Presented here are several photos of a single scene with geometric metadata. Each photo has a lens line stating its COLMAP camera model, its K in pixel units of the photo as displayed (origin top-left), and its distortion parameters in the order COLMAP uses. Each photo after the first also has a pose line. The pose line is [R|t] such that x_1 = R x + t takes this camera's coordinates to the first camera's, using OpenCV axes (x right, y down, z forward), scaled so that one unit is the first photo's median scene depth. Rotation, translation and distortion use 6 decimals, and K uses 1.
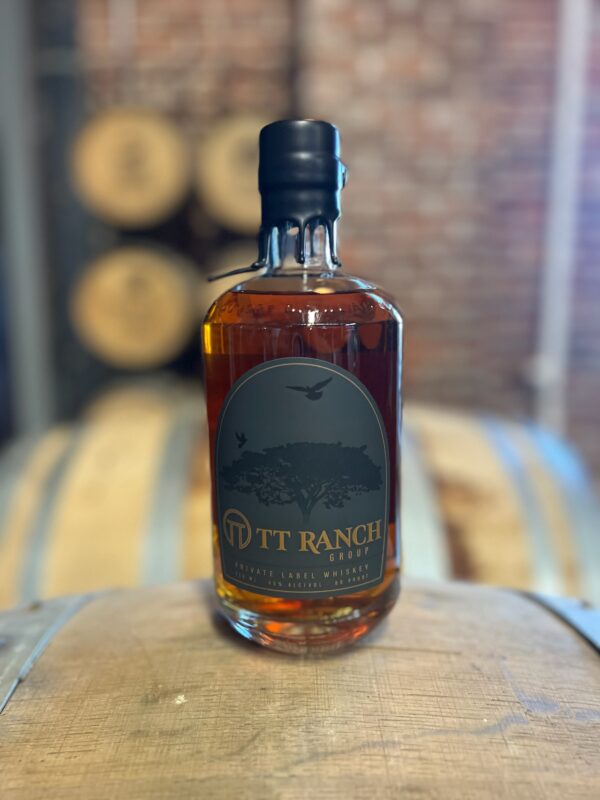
lens RADIAL K [[643.3, 0, 300.9], [0, 643.3, 398.0], [0, 0, 1]] dist [0.023865, -0.050054]
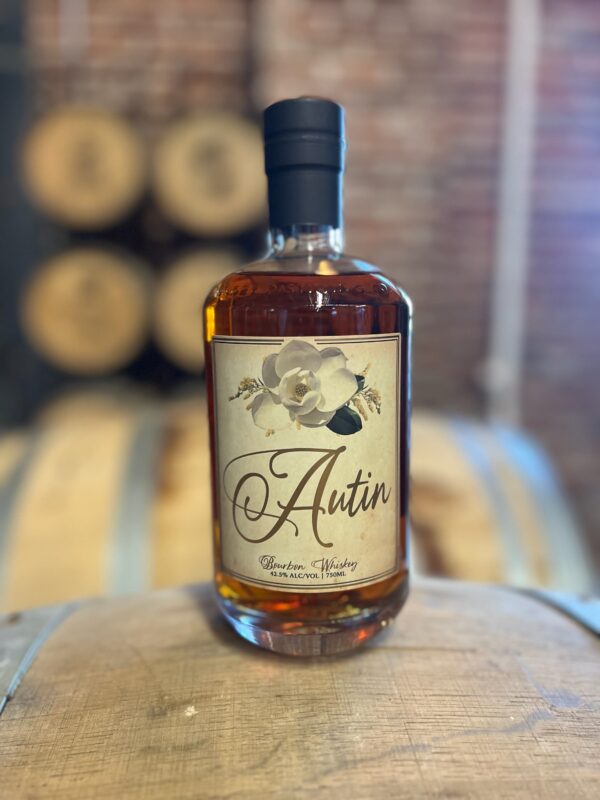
lens RADIAL K [[643.3, 0, 299.5], [0, 643.3, 396.5], [0, 0, 1]] dist [0.023865, -0.050054]
pose [[0.996916, -0.007277, 0.078141, -0.099270], [0.008424, 0.999861, -0.014360, 0.028710], [-0.078026, 0.014974, 0.996839, 0.054188]]
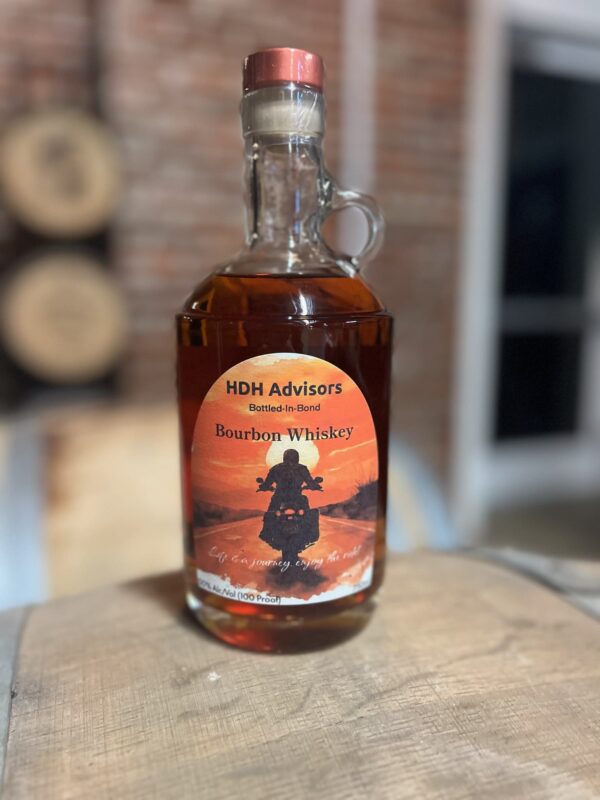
lens RADIAL K [[643.3, 0, 297.1], [0, 643.3, 405.5], [0, 0, 1]] dist [0.023865, -0.050054]
pose [[0.946589, -0.048903, 0.318713, -0.354786], [0.054123, 0.998506, -0.007537, 0.077226], [-0.317869, 0.024384, 0.947821, 0.037032]]
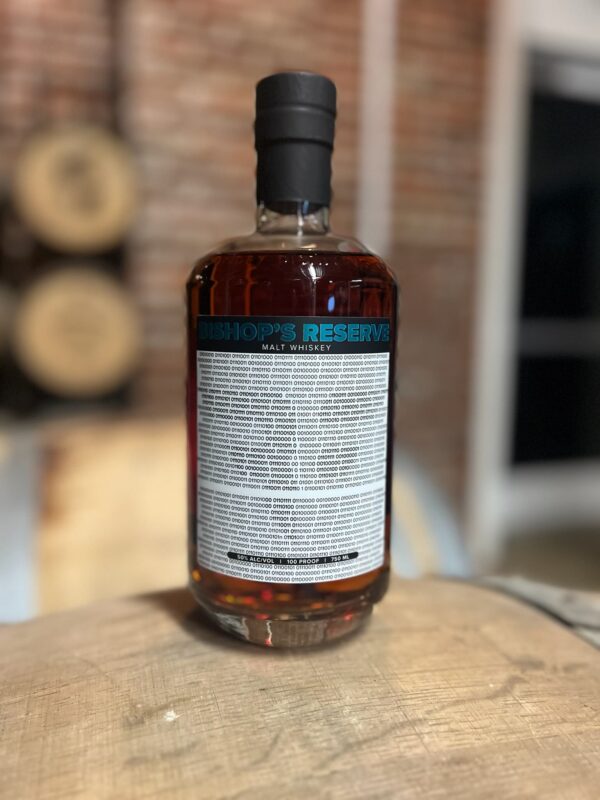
lens RADIAL K [[643.3, 0, 294.9], [0, 643.3, 397.0], [0, 0, 1]] dist [0.023865, -0.050054]
pose [[0.956691, -0.018024, 0.290545, -0.268791], [0.035299, 0.997899, -0.054324, 0.100112], [-0.288956, 0.062227, 0.955318, 0.115338]]
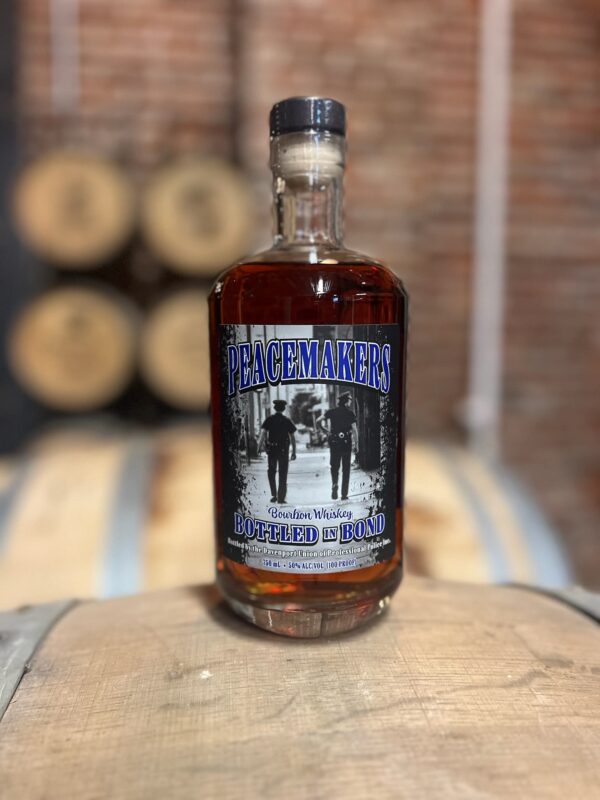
lens RADIAL K [[643.3, 0, 302.6], [0, 643.3, 396.6], [0, 0, 1]] dist [0.023865, -0.050054]
pose [[0.993514, -0.004056, 0.113636, -0.149901], [0.013984, 0.996136, -0.086701, 0.136642], [-0.112846, 0.087728, 0.989732, -0.014974]]
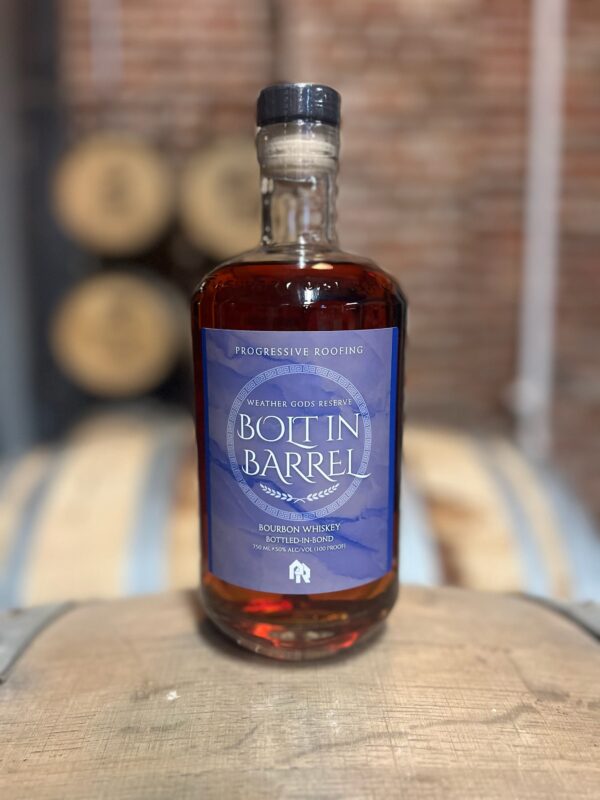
lens RADIAL K [[643.3, 0, 298.2], [0, 643.3, 400.7], [0, 0, 1]] dist [0.023865, -0.050054]
pose [[0.999660, -0.006591, 0.025210, -0.023991], [0.007854, 0.998701, -0.050344, 0.085634], [-0.024845, 0.050525, 0.998414, 0.031581]]
